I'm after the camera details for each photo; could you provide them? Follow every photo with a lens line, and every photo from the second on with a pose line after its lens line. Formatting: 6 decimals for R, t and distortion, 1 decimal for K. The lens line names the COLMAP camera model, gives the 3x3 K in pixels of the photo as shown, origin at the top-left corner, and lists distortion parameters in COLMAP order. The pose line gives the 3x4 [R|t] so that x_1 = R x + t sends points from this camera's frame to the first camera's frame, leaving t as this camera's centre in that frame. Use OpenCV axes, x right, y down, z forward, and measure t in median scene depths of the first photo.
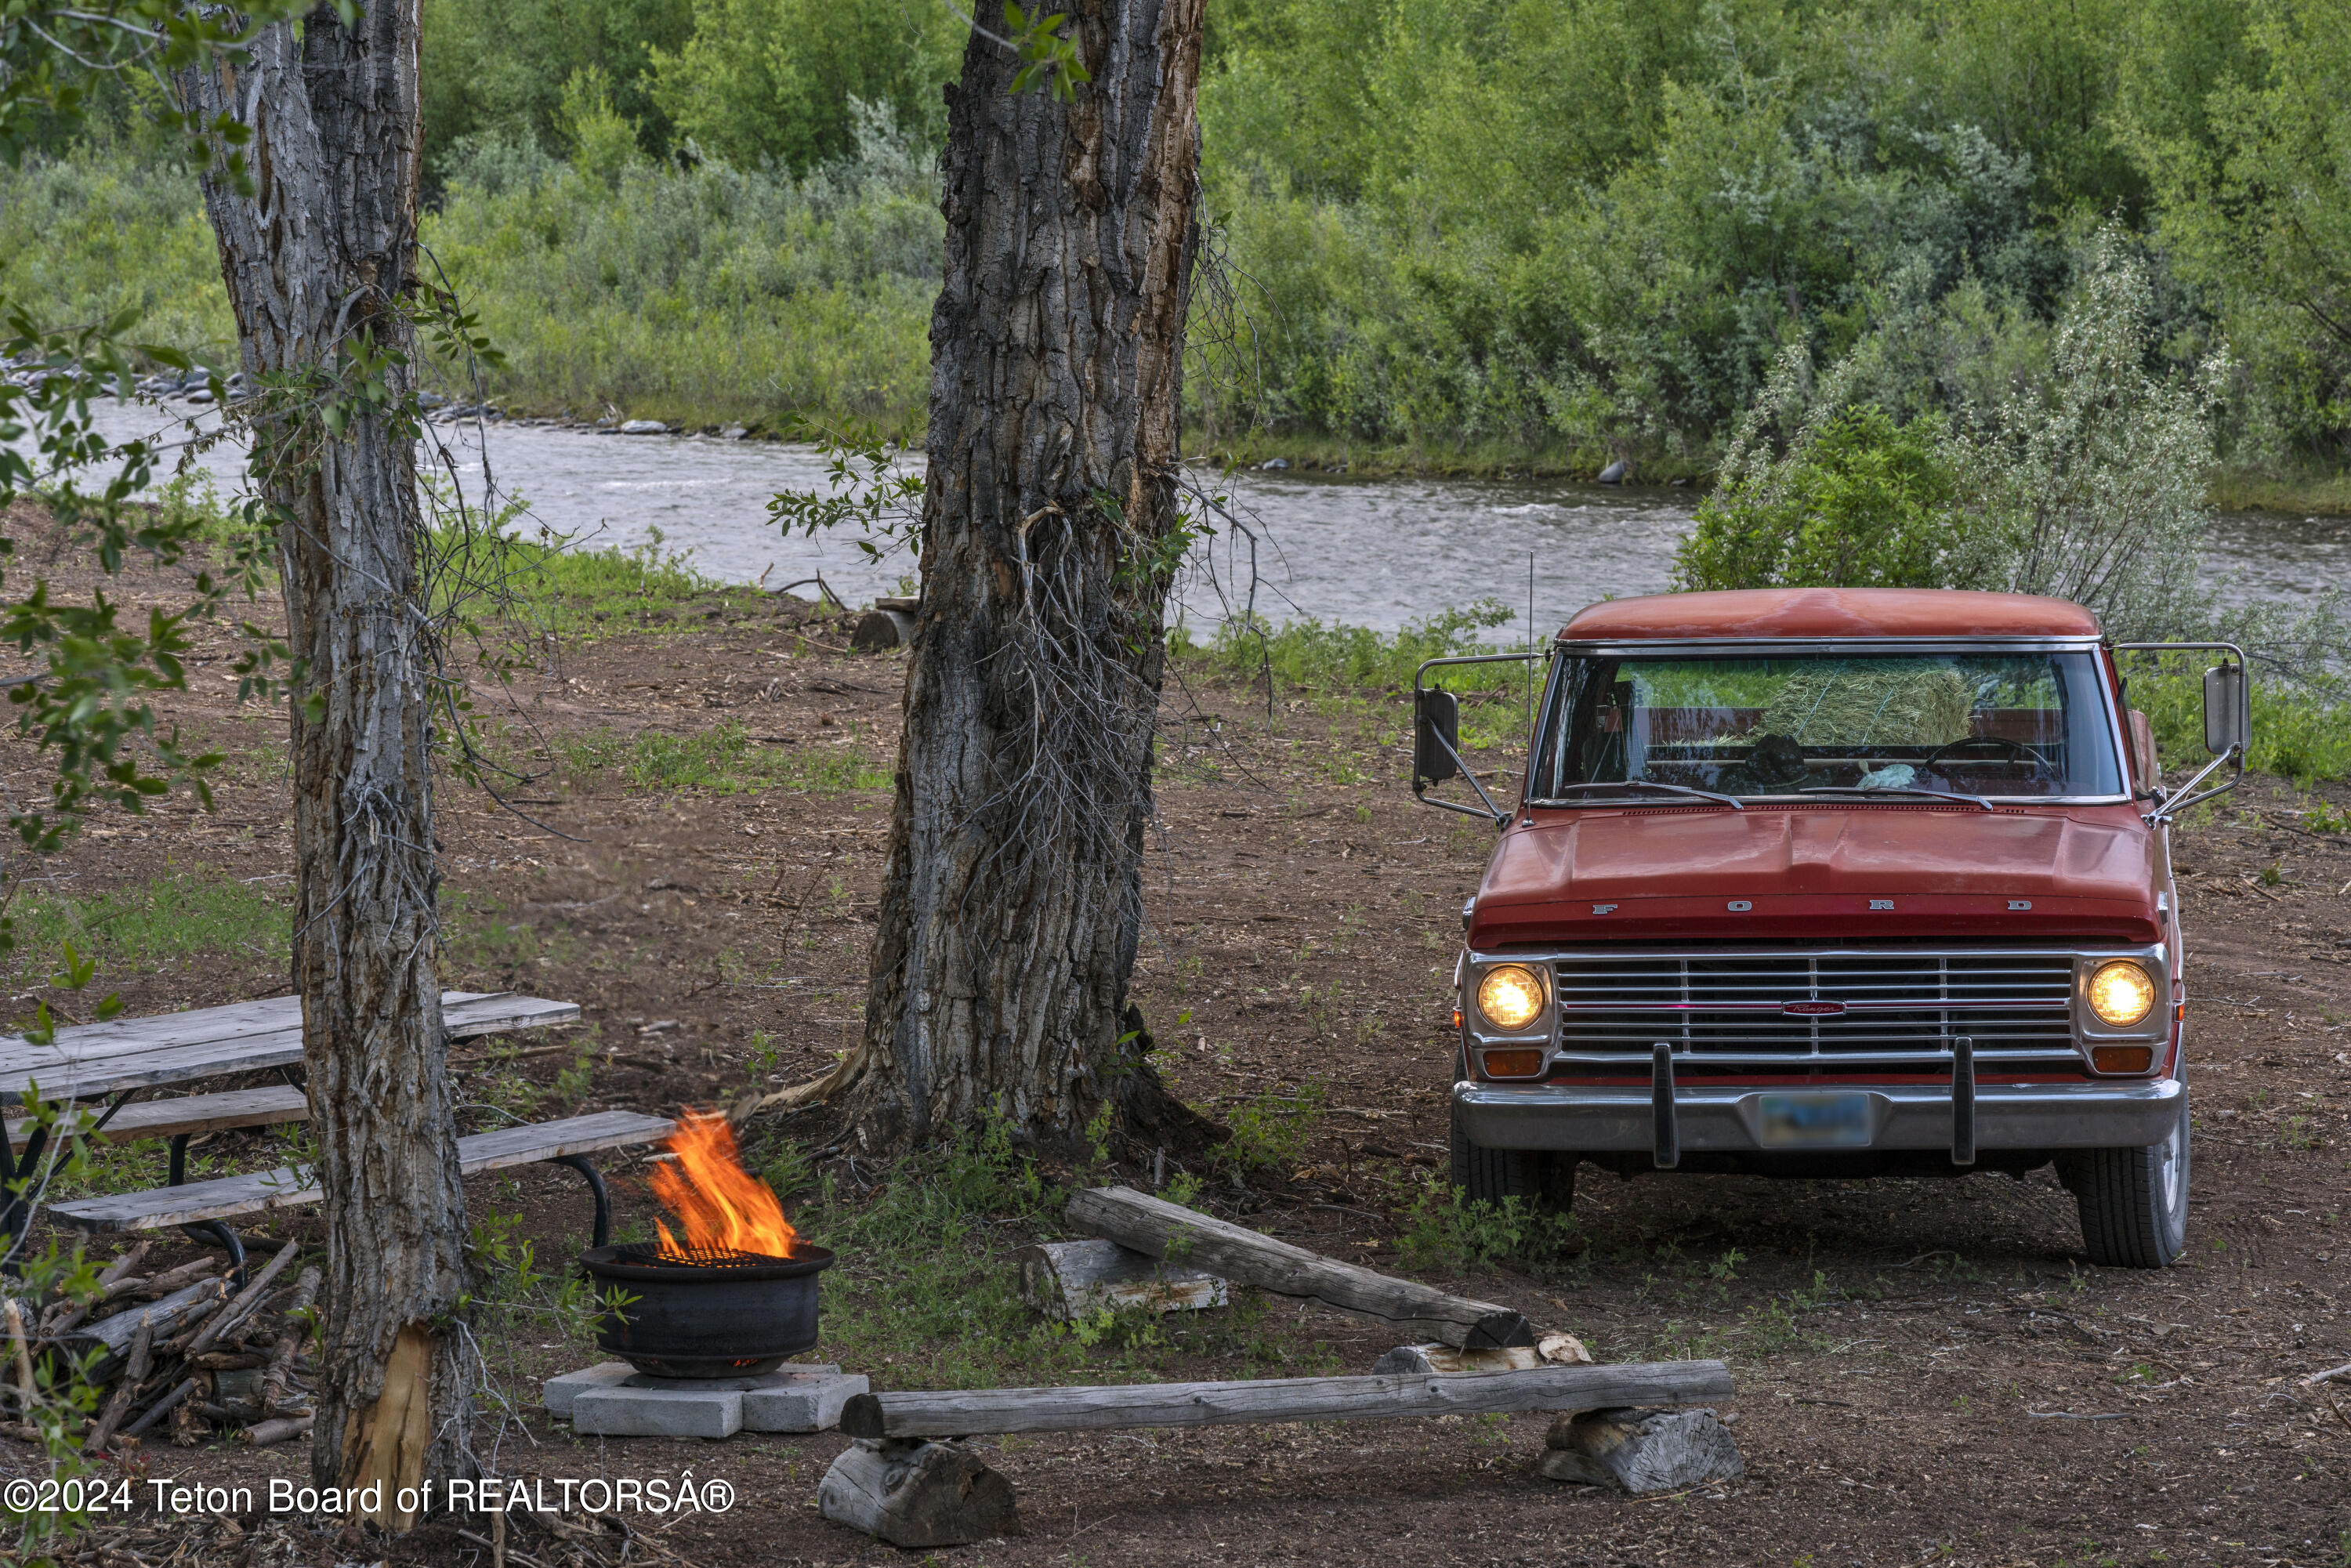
lens RADIAL K [[10406.7, 0, 1165.9], [0, 10406.7, 785.8], [0, 0, 1]] dist [0.325171, 0.000000]
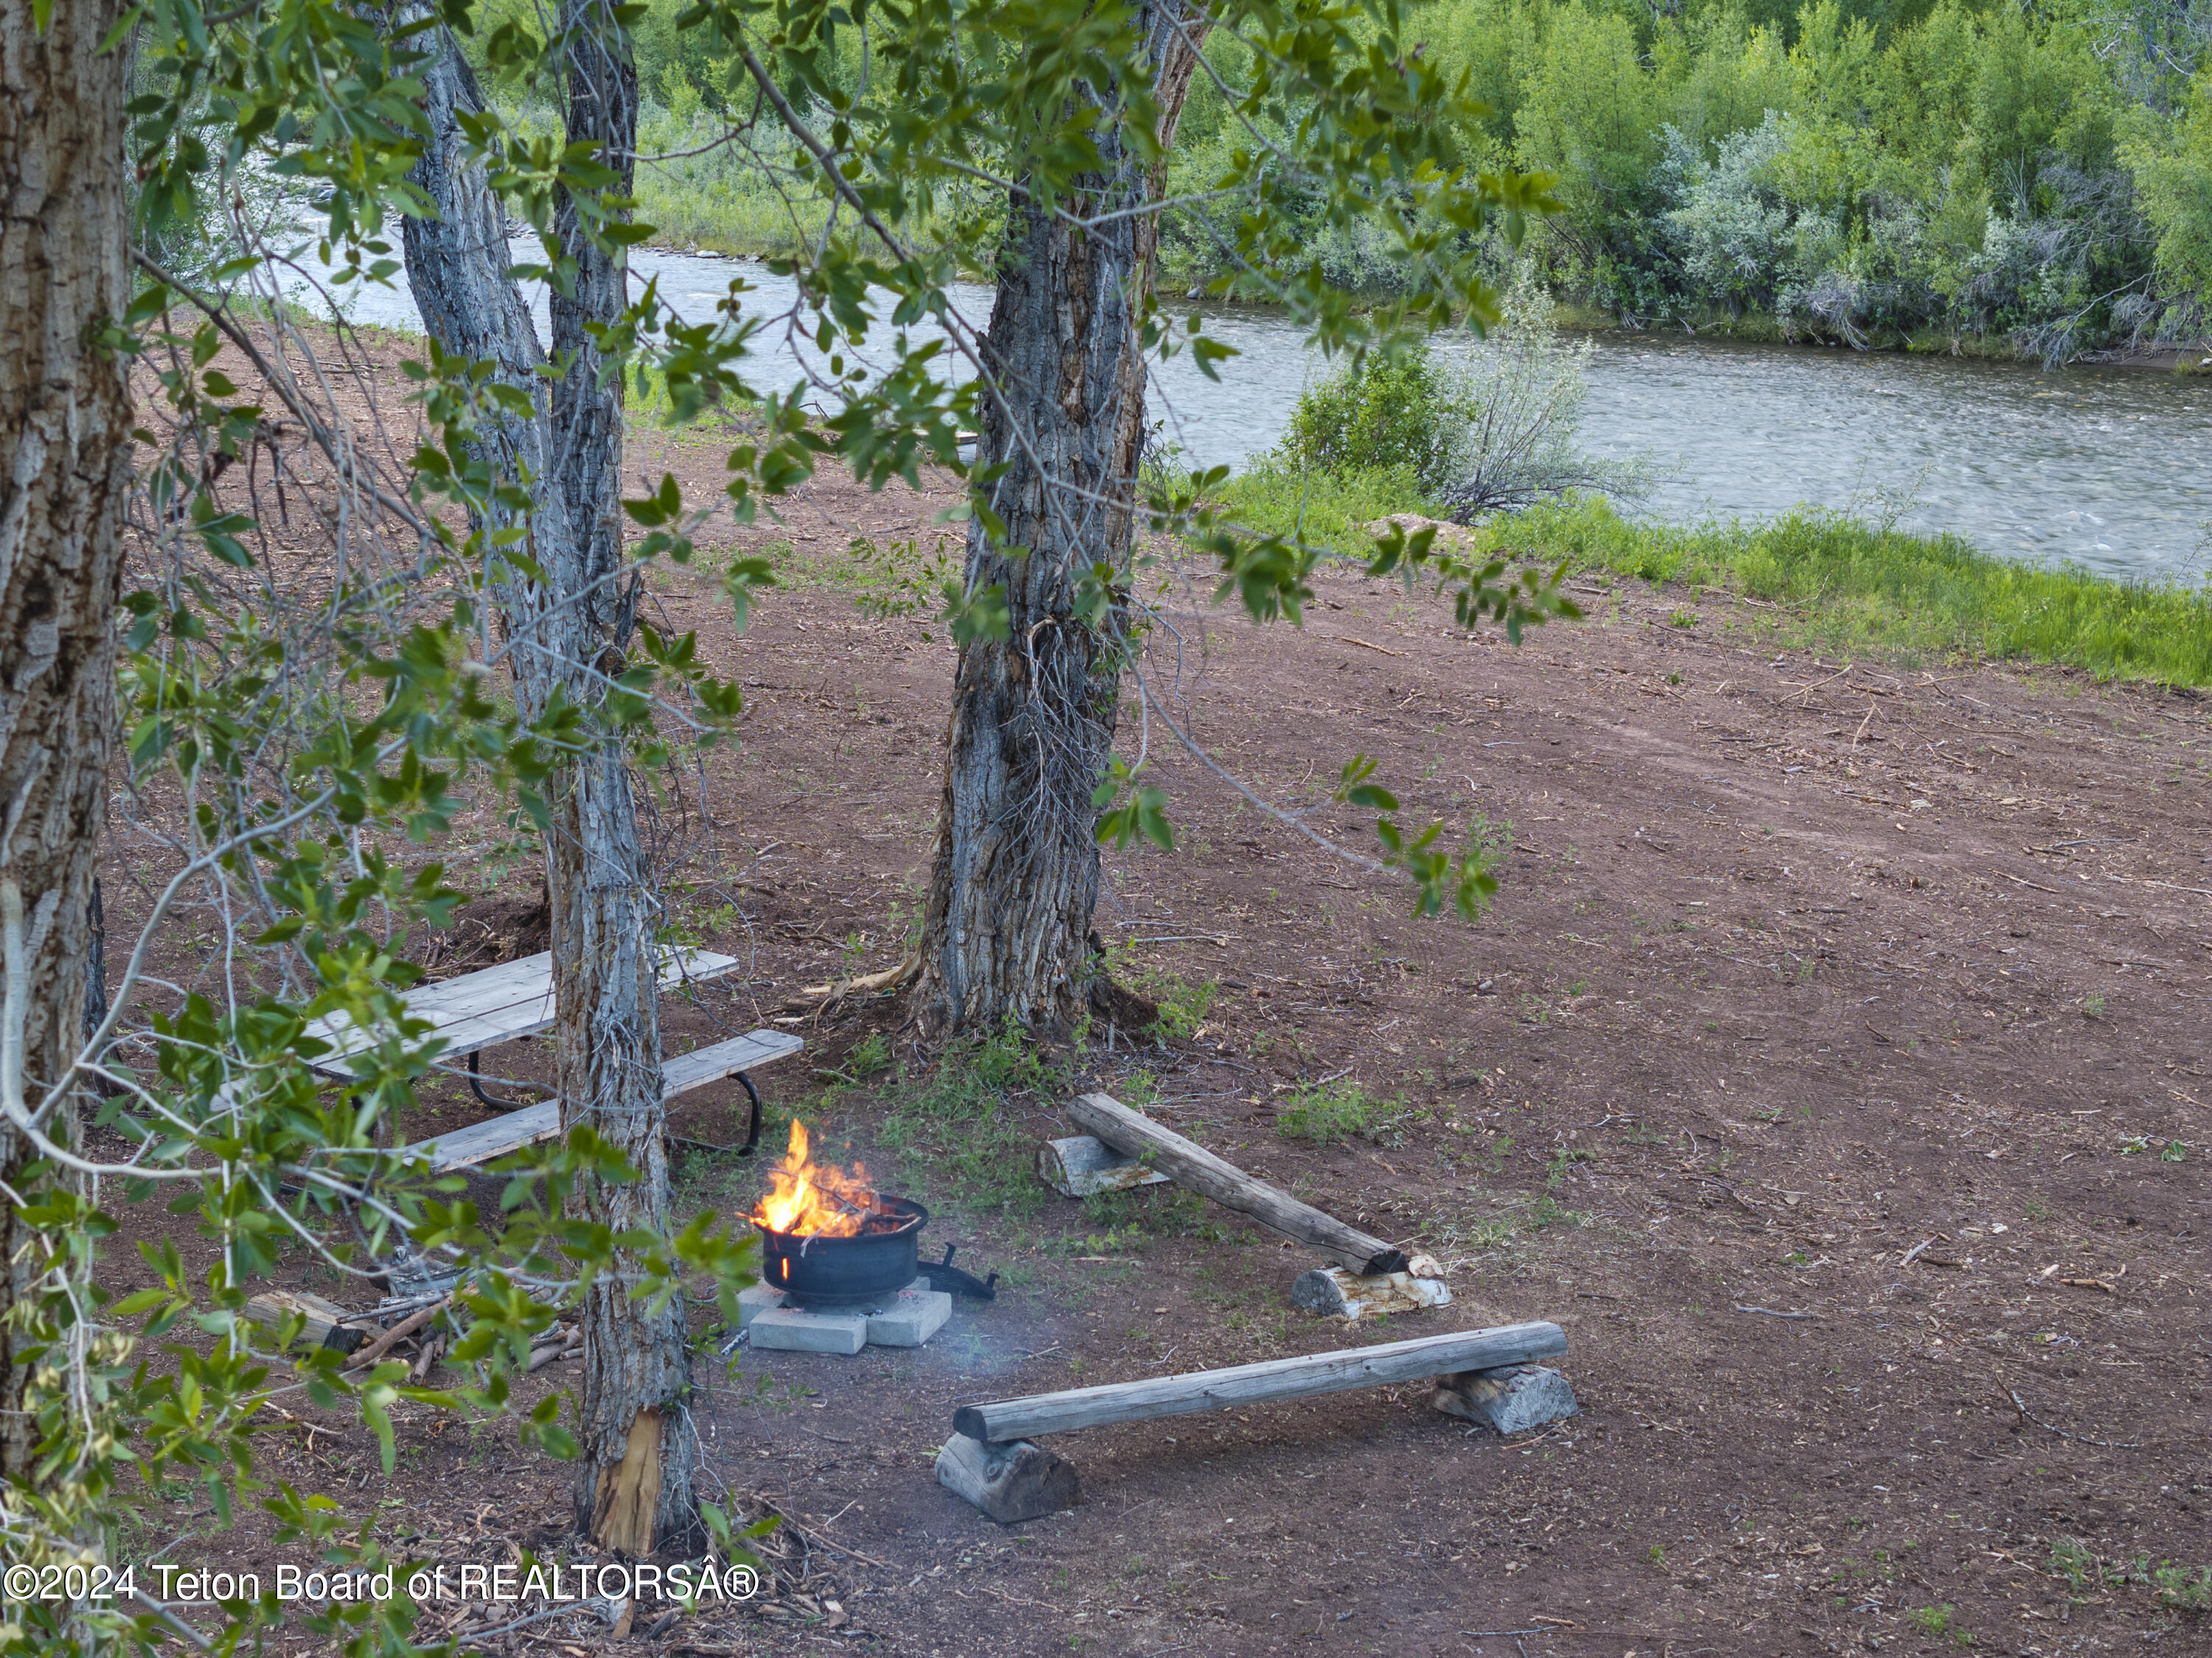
lens RADIAL K [[4446.6, 0, 1108.3], [0, 4446.6, 831.3], [0, 0, 1]] dist [-0.069637, 0.000000]
pose [[0.998965, 0.002674, 0.045398, -0.031631], [-0.008030, 0.992955, 0.118219, -0.072846], [-0.044762, -0.118462, 0.991949, 0.356125]]
